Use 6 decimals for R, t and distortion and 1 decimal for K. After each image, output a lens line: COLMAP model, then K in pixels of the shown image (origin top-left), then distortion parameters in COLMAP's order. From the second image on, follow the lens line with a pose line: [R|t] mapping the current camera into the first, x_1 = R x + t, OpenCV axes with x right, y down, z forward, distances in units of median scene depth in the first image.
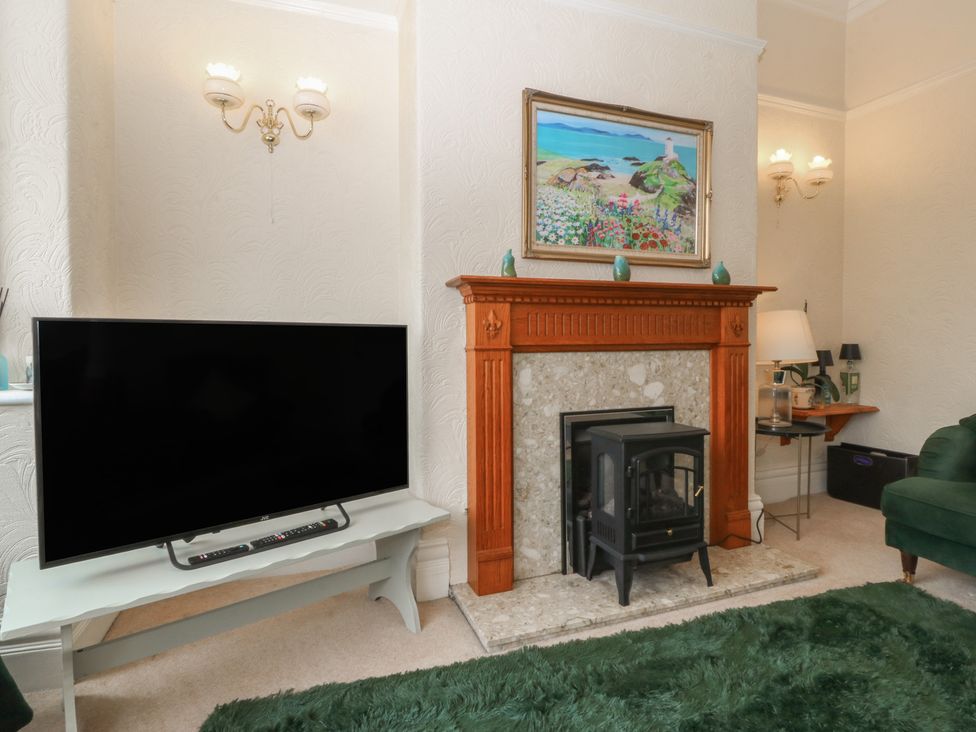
lens RADIAL K [[526.7, 0, 486.1], [0, 526.7, 359.5], [0, 0, 1]] dist [0.001486, -0.001450]
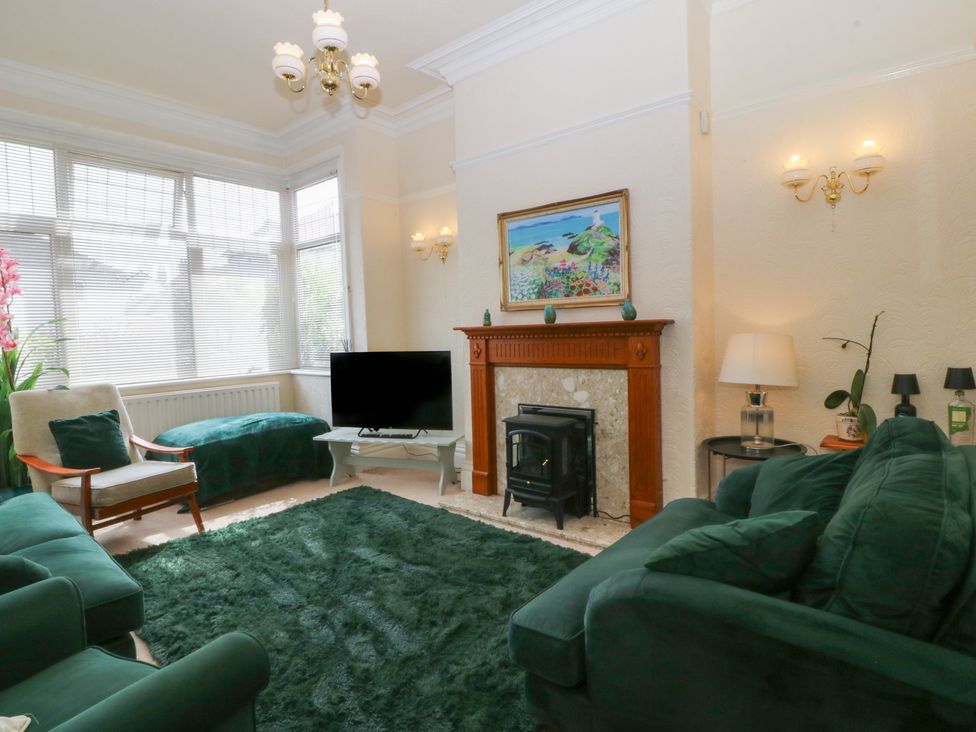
lens RADIAL K [[526.7, 0, 482.3], [0, 526.7, 366.7], [0, 0, 1]] dist [0.001486, -0.001450]
pose [[0.504318, 0.051738, -0.861967, 1.425442], [-0.003203, 0.998309, 0.058047, -0.104213], [0.863512, -0.026514, 0.503630, 0.065953]]
